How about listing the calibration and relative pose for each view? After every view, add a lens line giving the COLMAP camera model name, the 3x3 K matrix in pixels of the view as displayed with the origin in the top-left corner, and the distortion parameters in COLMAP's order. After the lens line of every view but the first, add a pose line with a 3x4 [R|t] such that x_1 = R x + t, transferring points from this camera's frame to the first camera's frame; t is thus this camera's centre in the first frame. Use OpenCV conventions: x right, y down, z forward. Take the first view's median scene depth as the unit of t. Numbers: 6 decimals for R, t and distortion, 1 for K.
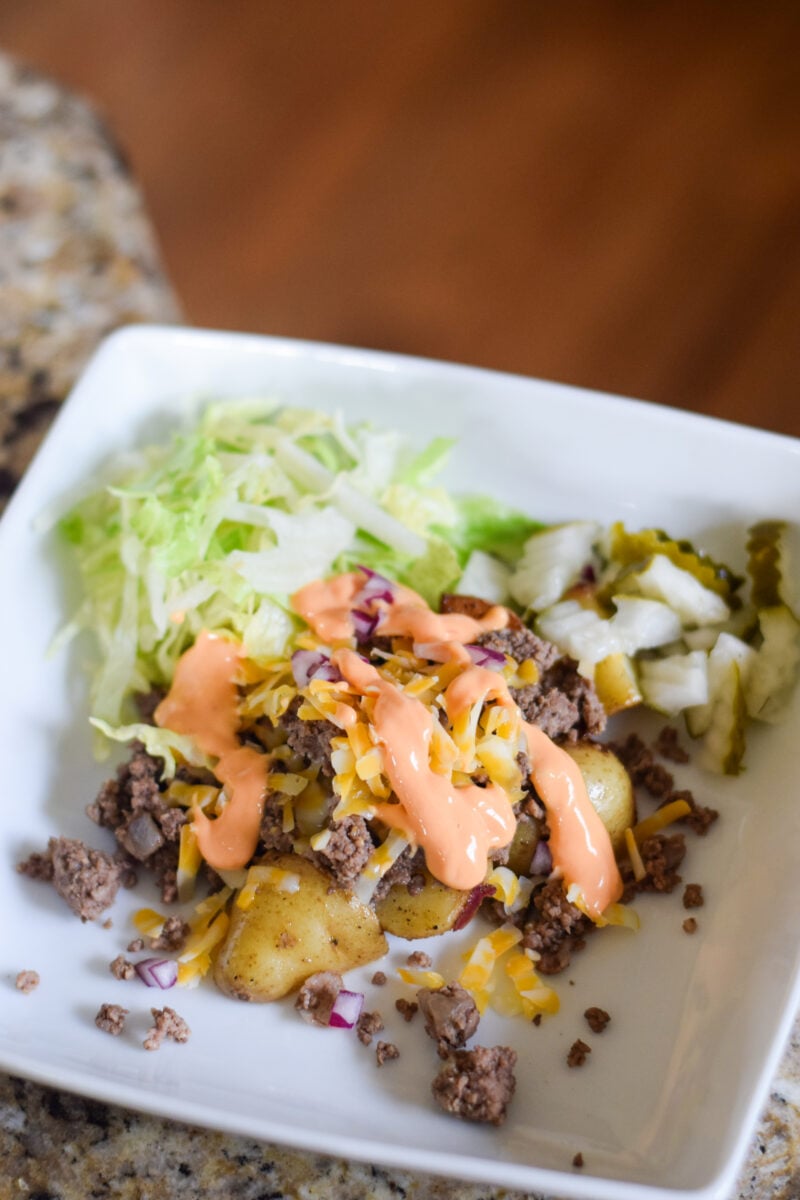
lens RADIAL K [[2973.2, 0, 400.0], [0, 2973.2, 600.0], [0, 0, 1]] dist [-0.013063, 0.989270]
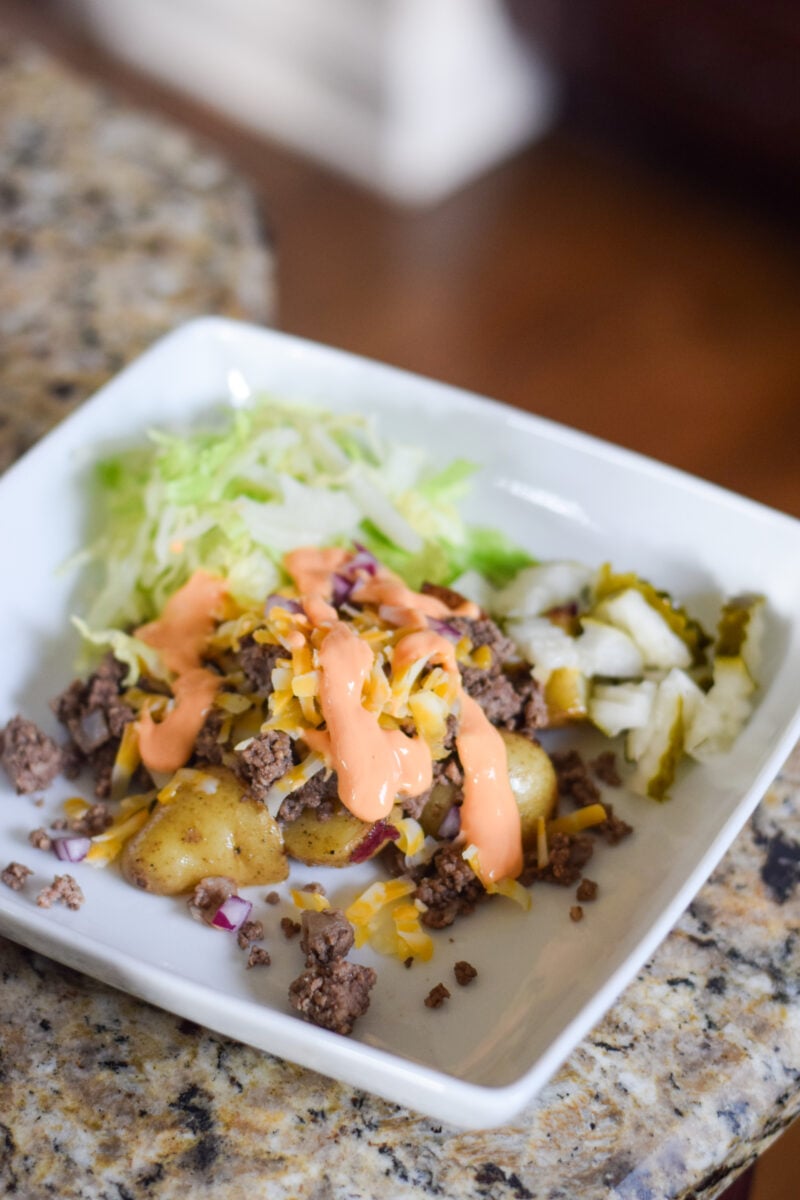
lens RADIAL K [[2973.2, 0, 400.0], [0, 2973.2, 600.0], [0, 0, 1]] dist [-0.013063, 0.989270]
pose [[0.971629, 0.200197, -0.125928, 0.146668], [-0.220934, 0.958315, -0.181163, 0.206318], [0.084411, 0.203845, 0.975357, -0.033020]]
